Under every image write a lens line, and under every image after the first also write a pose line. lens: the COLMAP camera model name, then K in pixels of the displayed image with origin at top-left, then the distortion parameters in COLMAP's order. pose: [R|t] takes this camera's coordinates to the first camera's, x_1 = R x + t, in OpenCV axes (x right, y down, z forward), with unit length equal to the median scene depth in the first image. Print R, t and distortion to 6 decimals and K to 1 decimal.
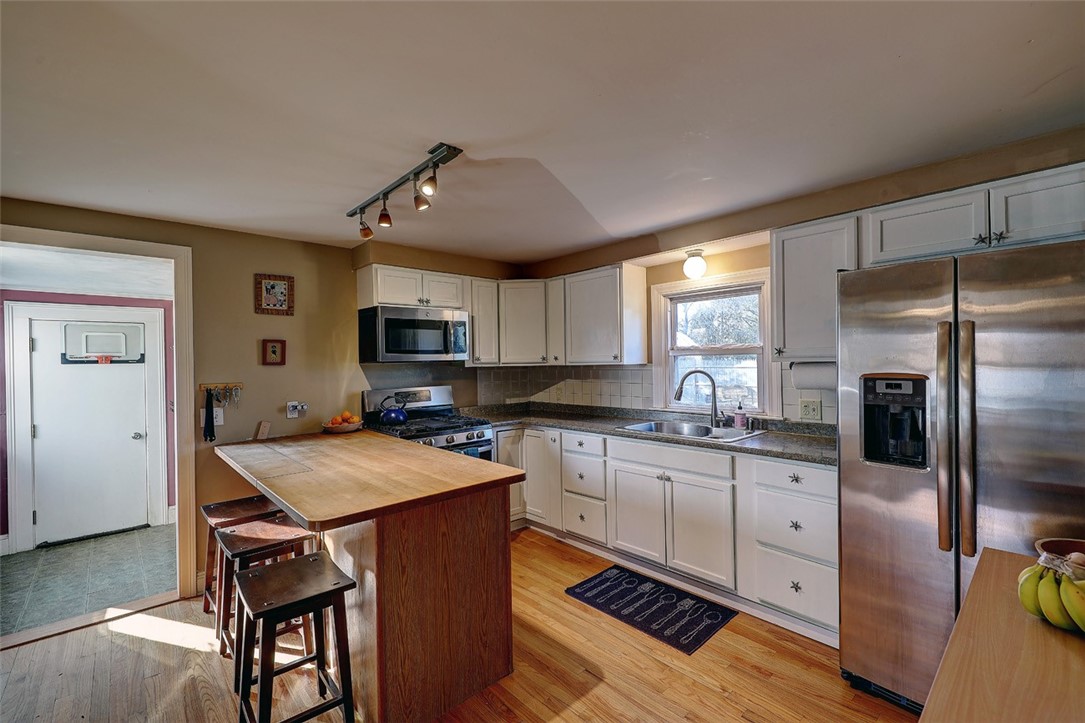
lens RADIAL K [[469.8, 0, 542.5], [0, 469.8, 361.5], [0, 0, 1]] dist [0.008605, -0.000209]
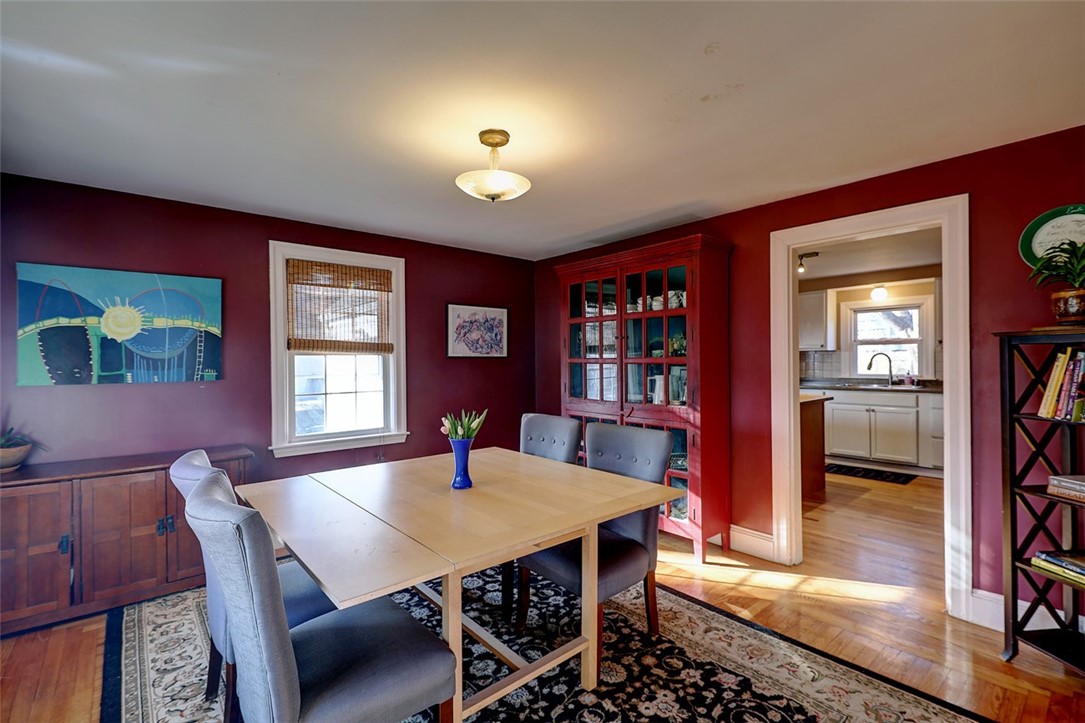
lens RADIAL K [[480.3, 0, 543.1], [0, 480.3, 360.3], [0, 0, 1]] dist [0.009754, -0.000349]
pose [[0.999020, 0.008456, -0.043451, -0.901000], [-0.008255, 0.999954, 0.004804, 0.051361], [0.043490, -0.004441, 0.999044, -0.902837]]
